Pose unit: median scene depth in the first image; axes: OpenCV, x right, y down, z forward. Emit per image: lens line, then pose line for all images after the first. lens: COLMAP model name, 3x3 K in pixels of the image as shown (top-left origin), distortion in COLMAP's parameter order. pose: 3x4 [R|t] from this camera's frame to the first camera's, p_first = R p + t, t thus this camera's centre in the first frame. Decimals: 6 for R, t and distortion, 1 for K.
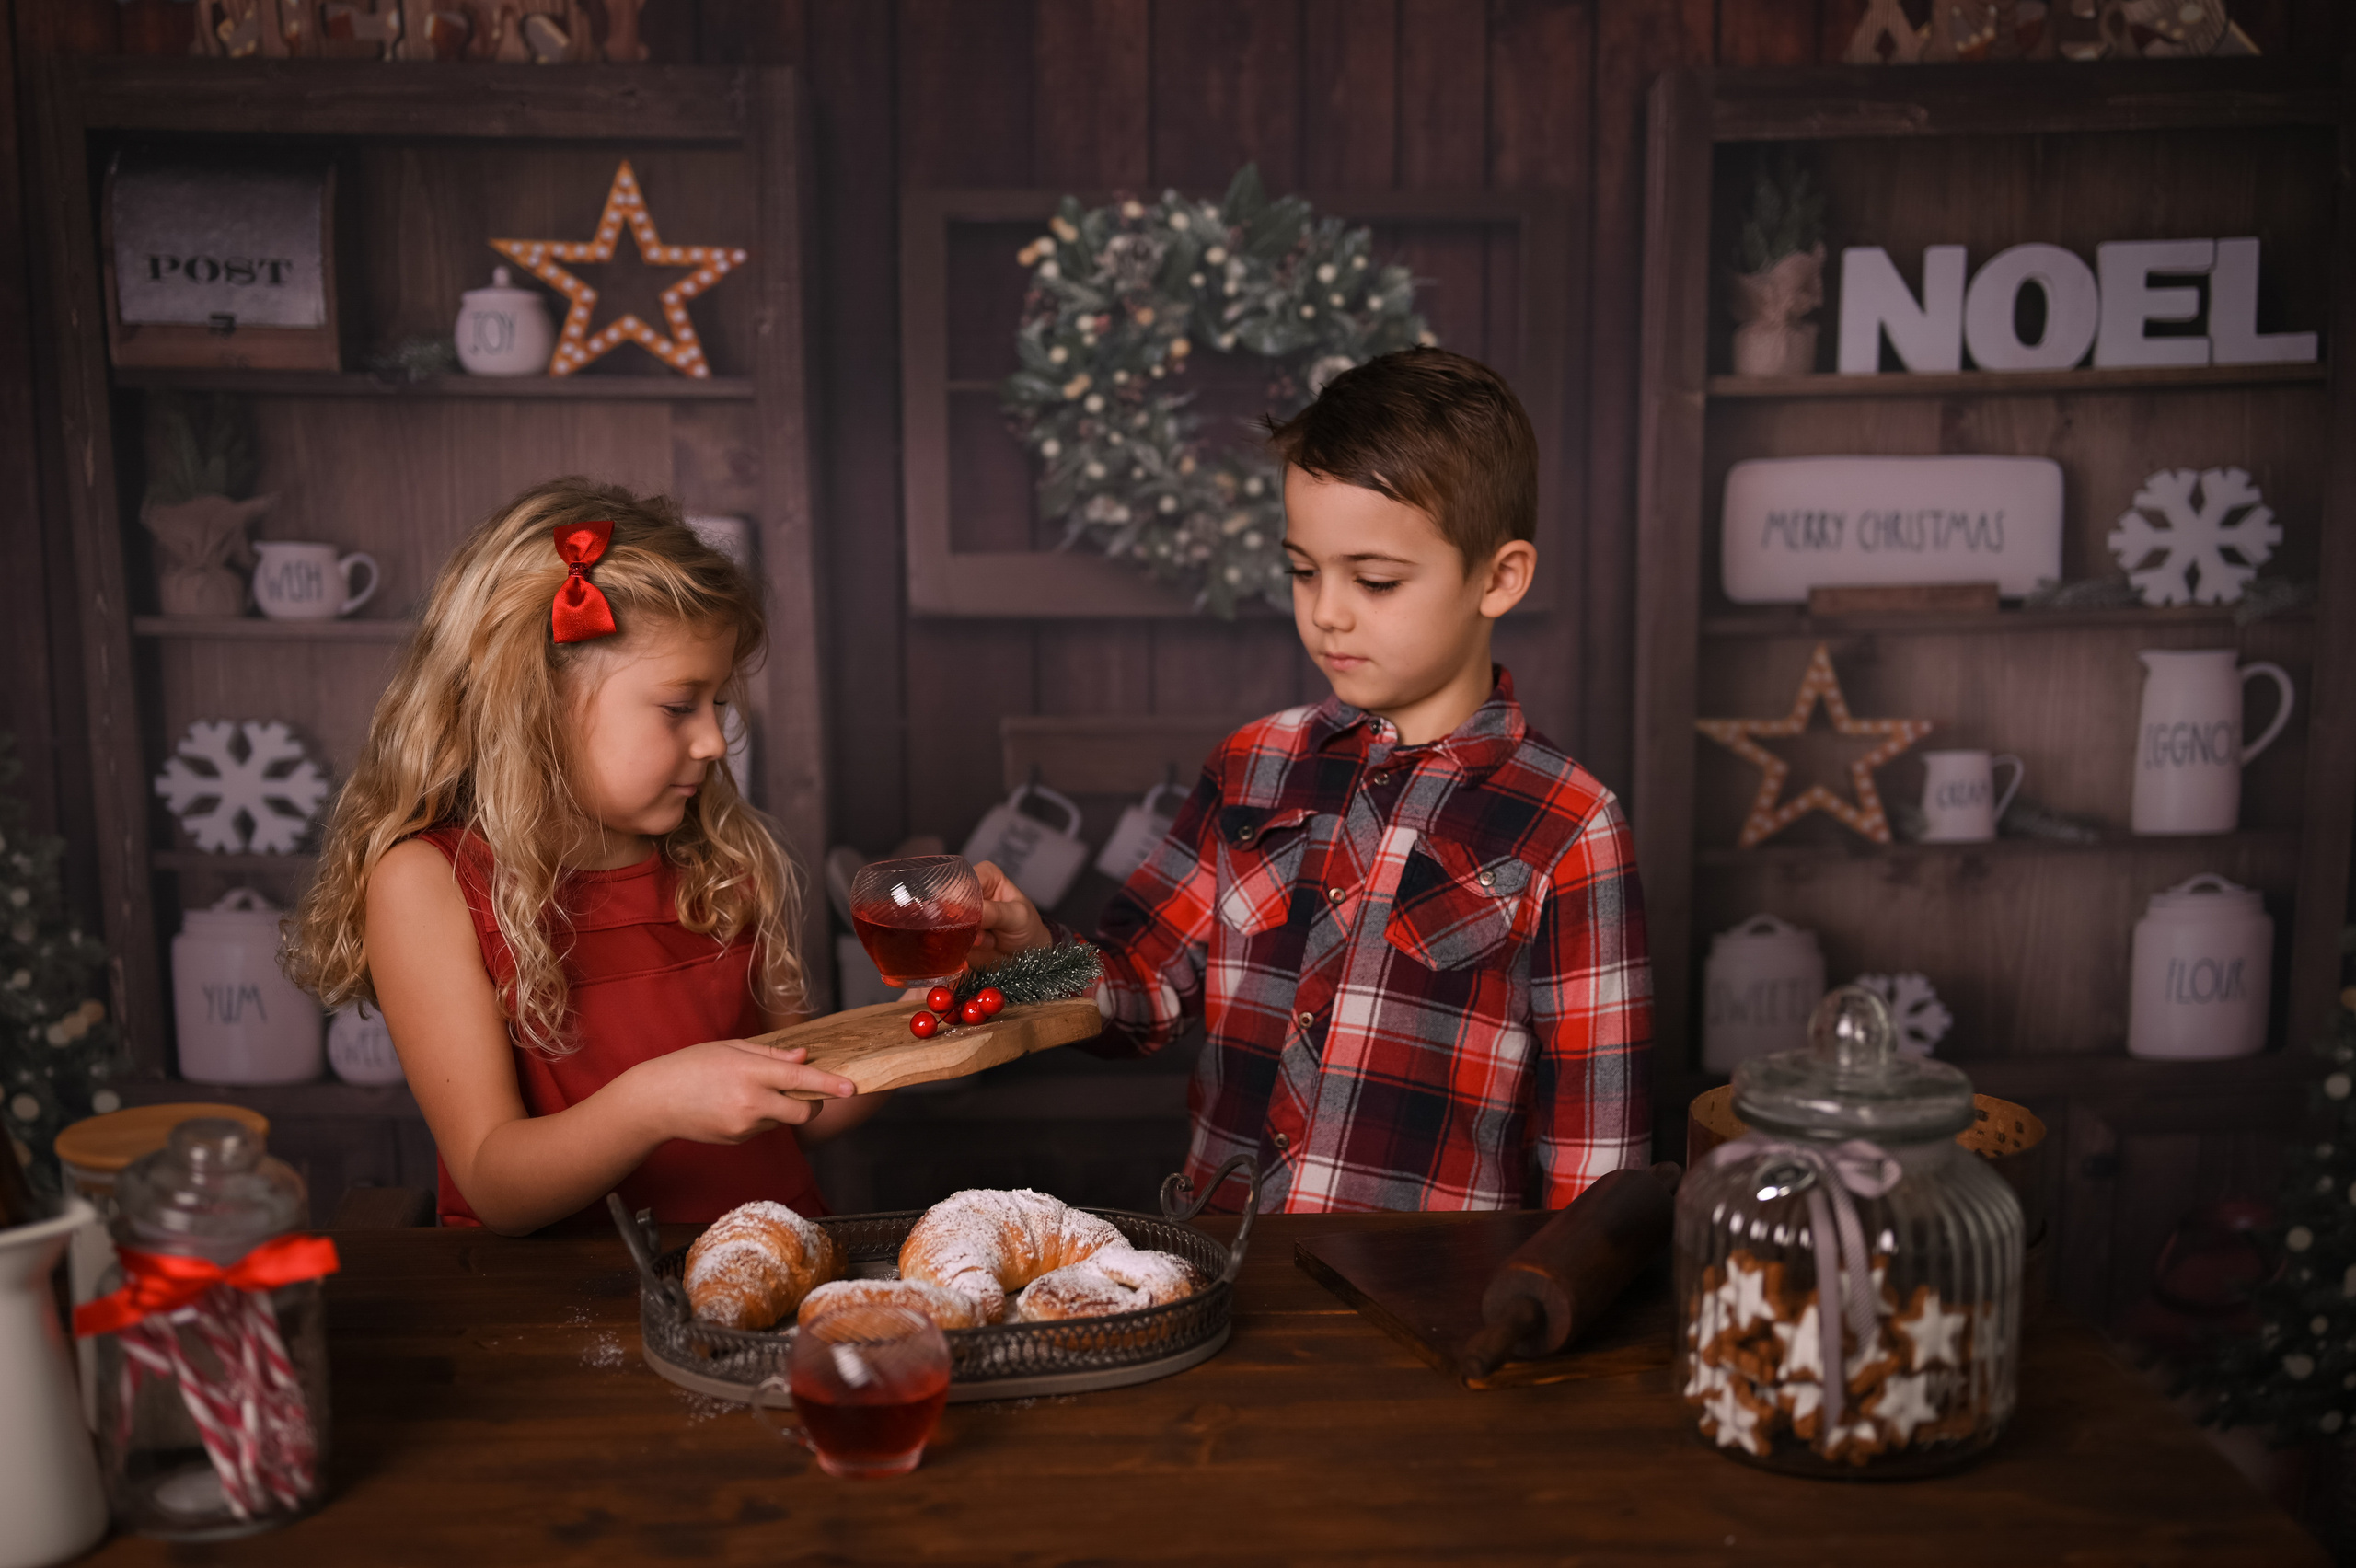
lens RADIAL K [[3686.8, 0, 1141.7], [0, 3686.8, 767.3], [0, 0, 1]] dist [-0.001081, 0.000000]
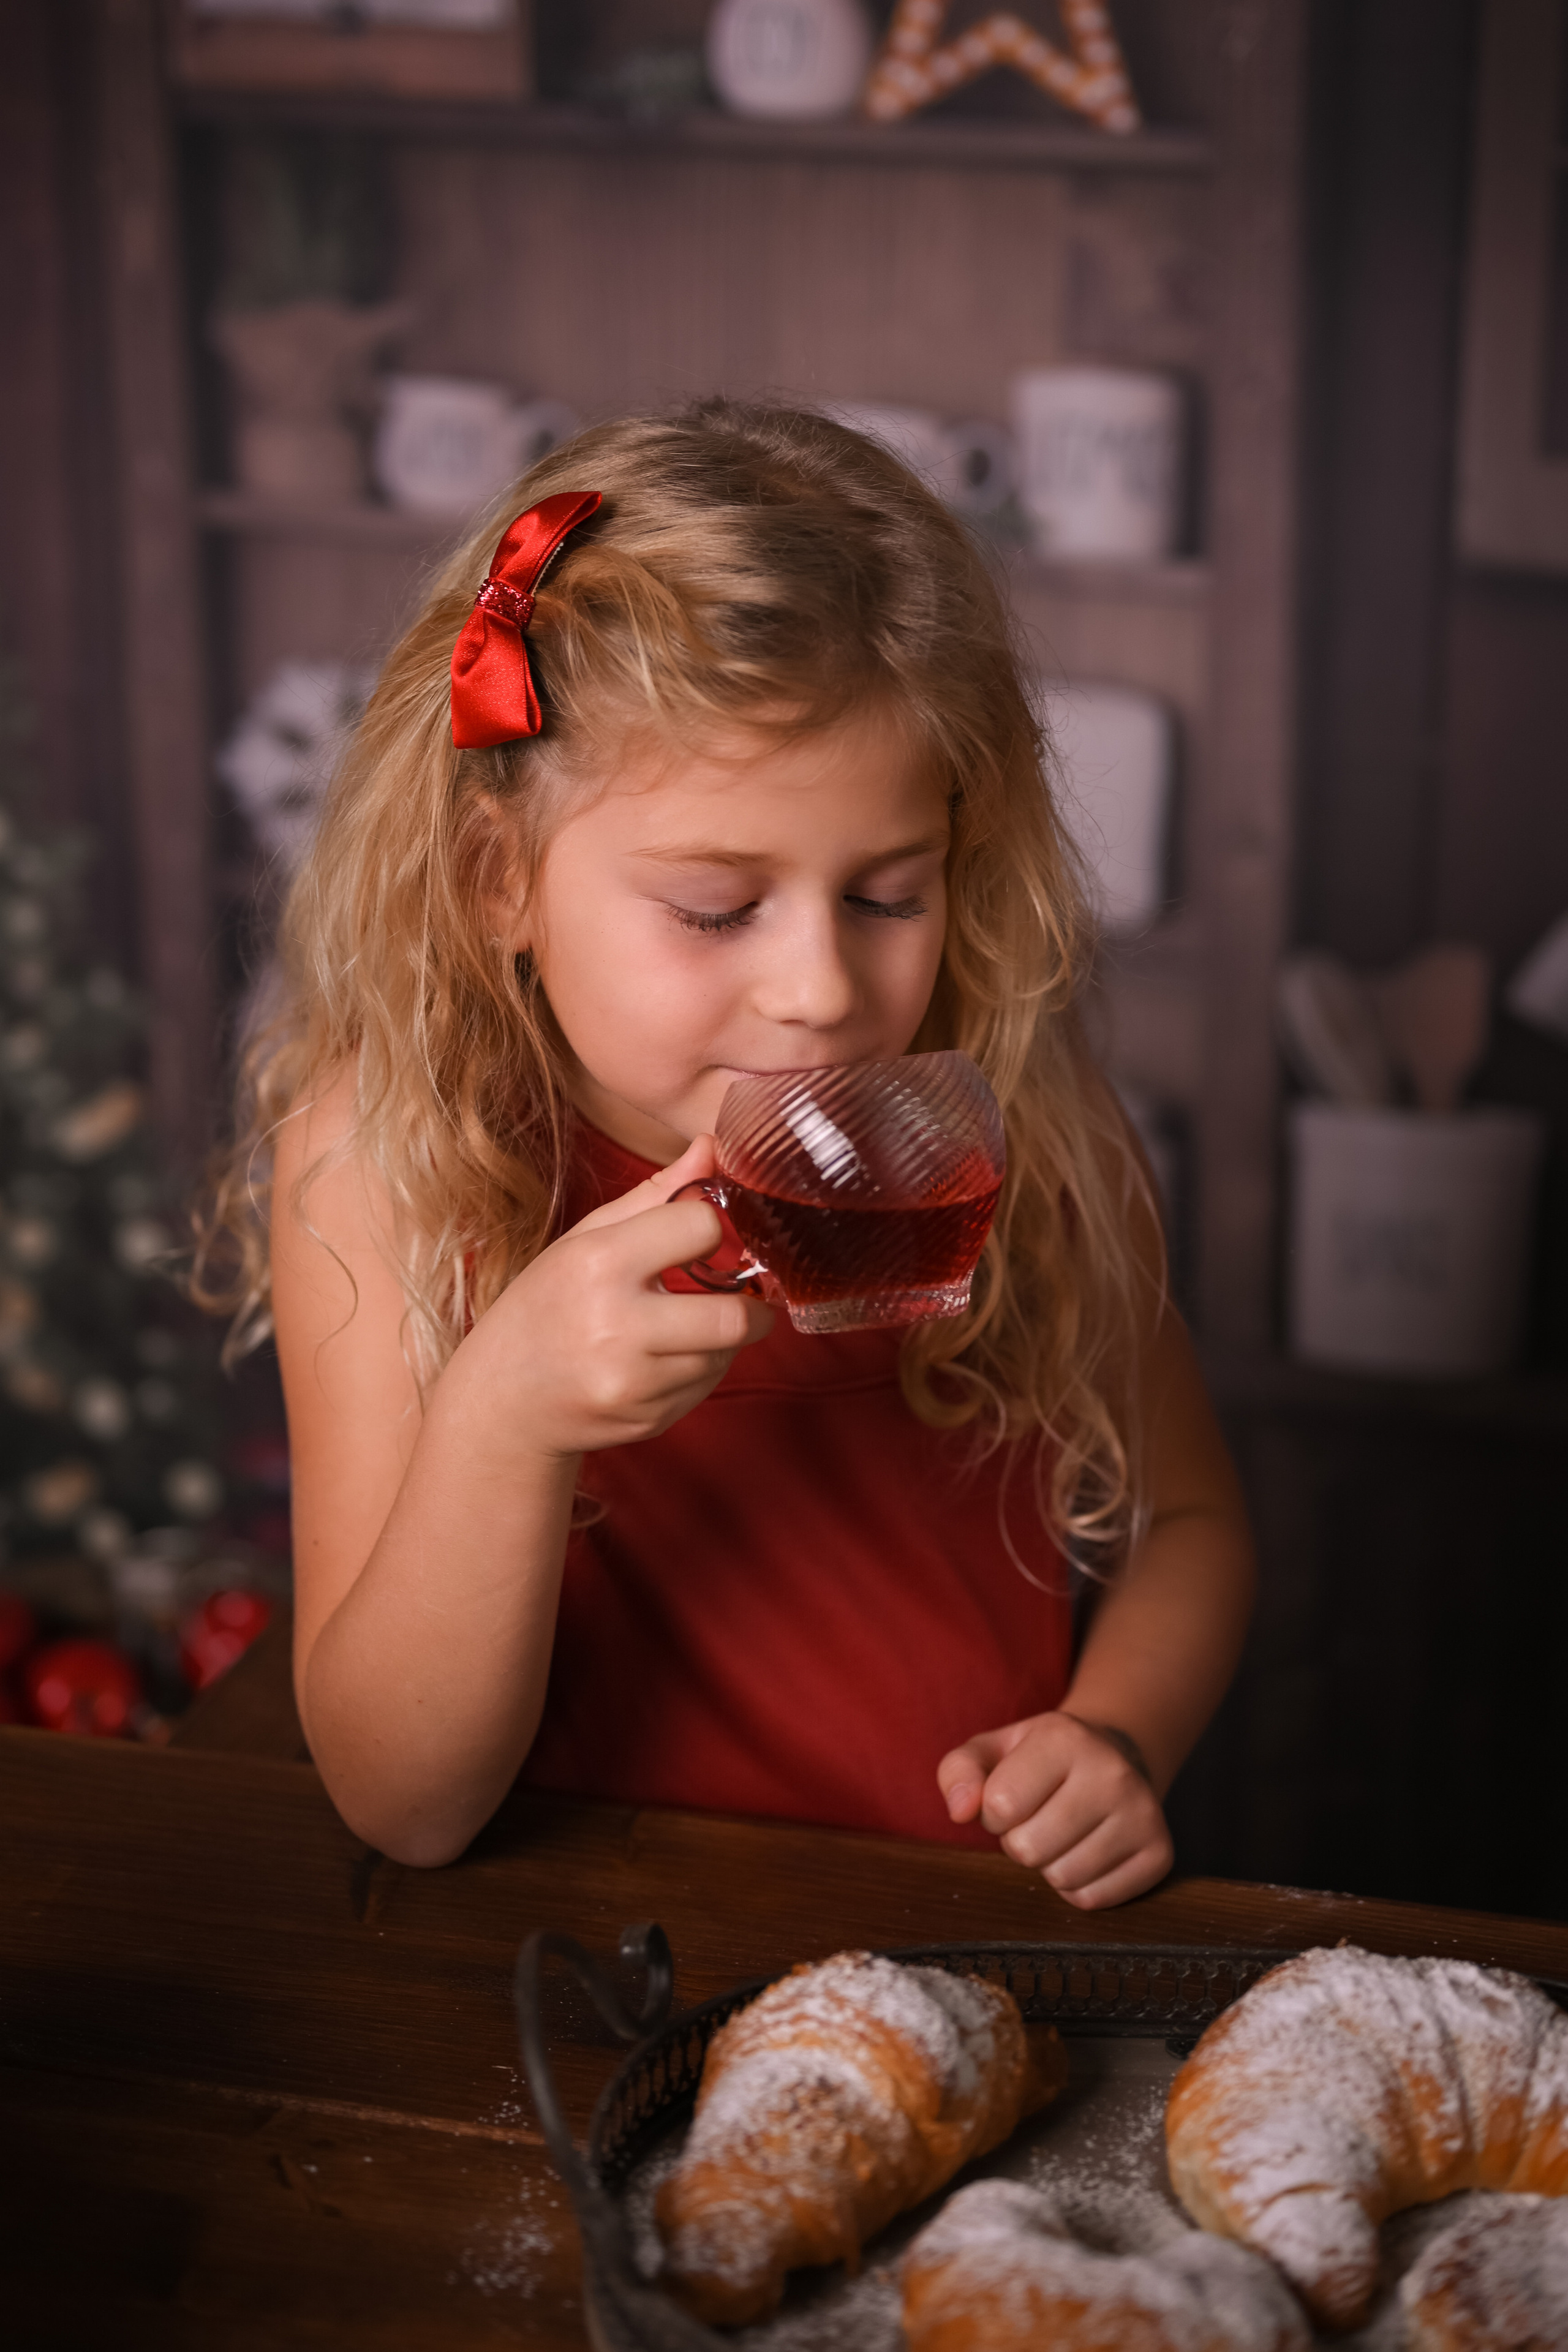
lens RADIAL K [[4001.6, 0, 705.7], [0, 4001.6, 1007.9], [0, 0, 1]] dist [-0.007116, 0.000000]
pose [[0.956950, 0.090633, -0.275741, 0.002825], [-0.060597, 0.991448, 0.115579, -0.037955], [0.283858, -0.093894, 0.954258, 0.372425]]
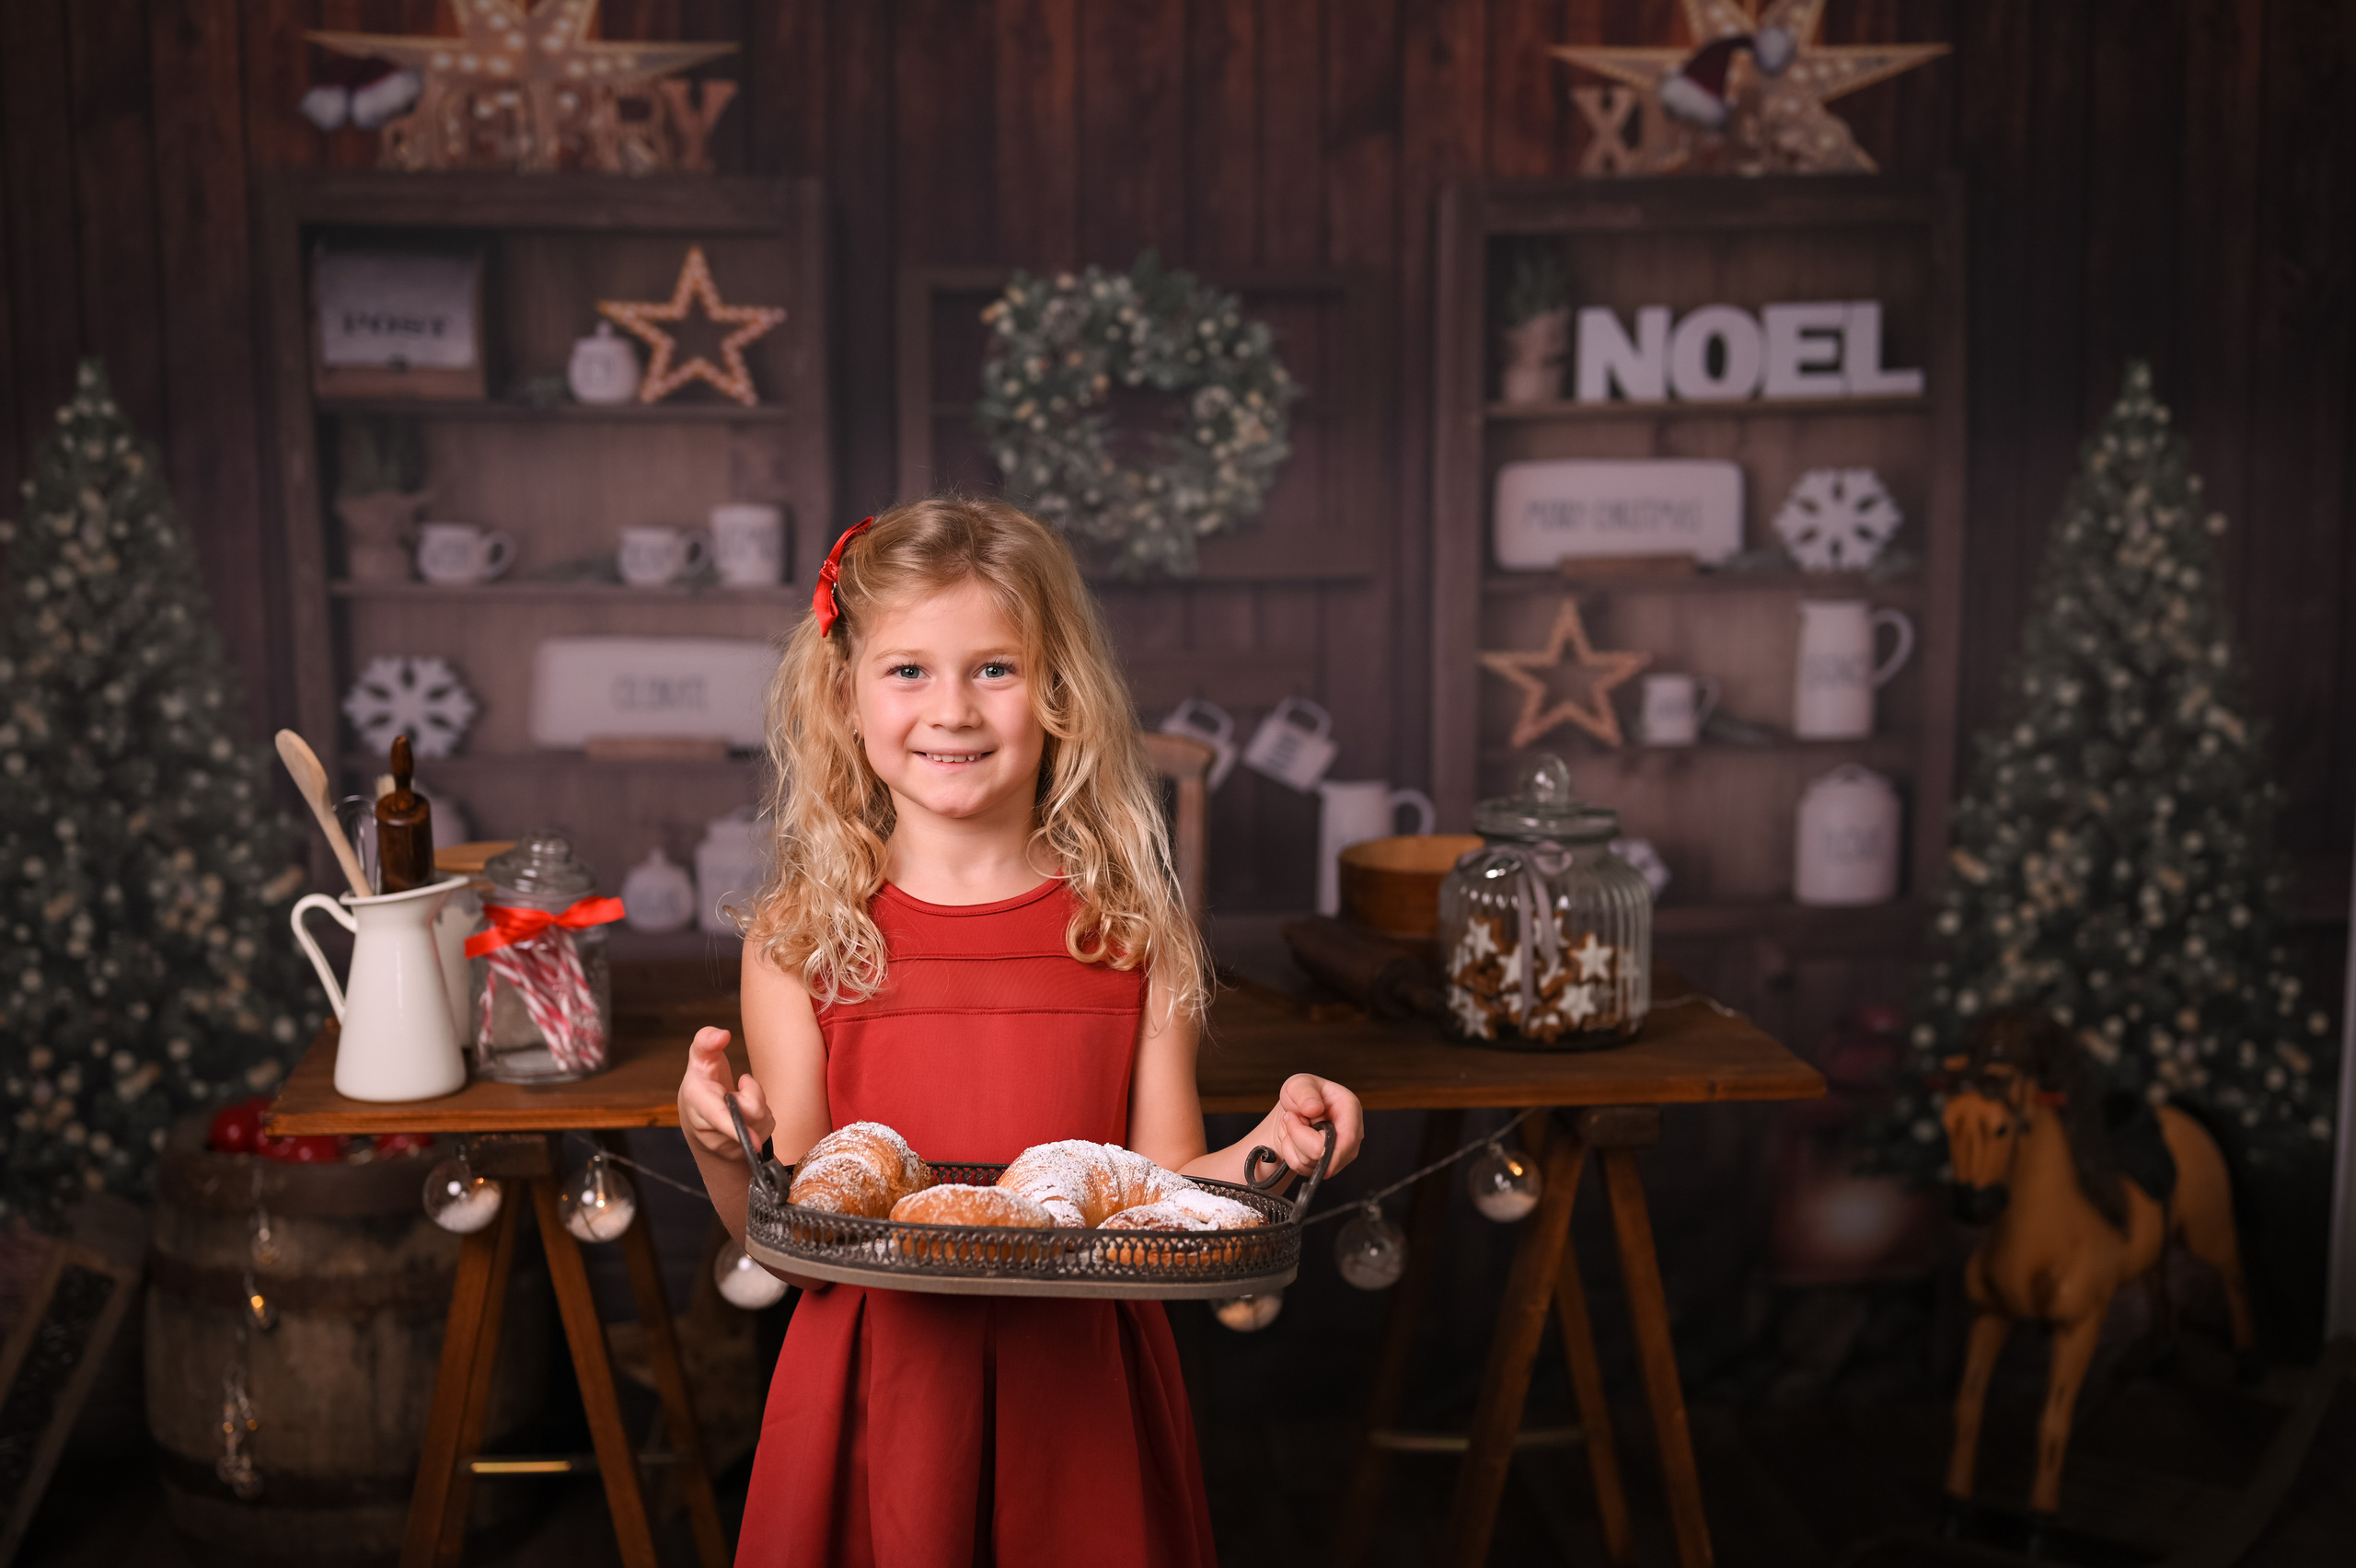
lens RADIAL K [[3686.8, 0, 1164.7], [0, 3686.8, 819.9], [0, 0, 1]] dist [-0.001081, 0.000000]
pose [[0.998724, -0.006552, 0.050079, -0.035625], [0.007402, 0.999831, -0.016810, 0.072247], [-0.049960, 0.017159, 0.998604, -0.367890]]
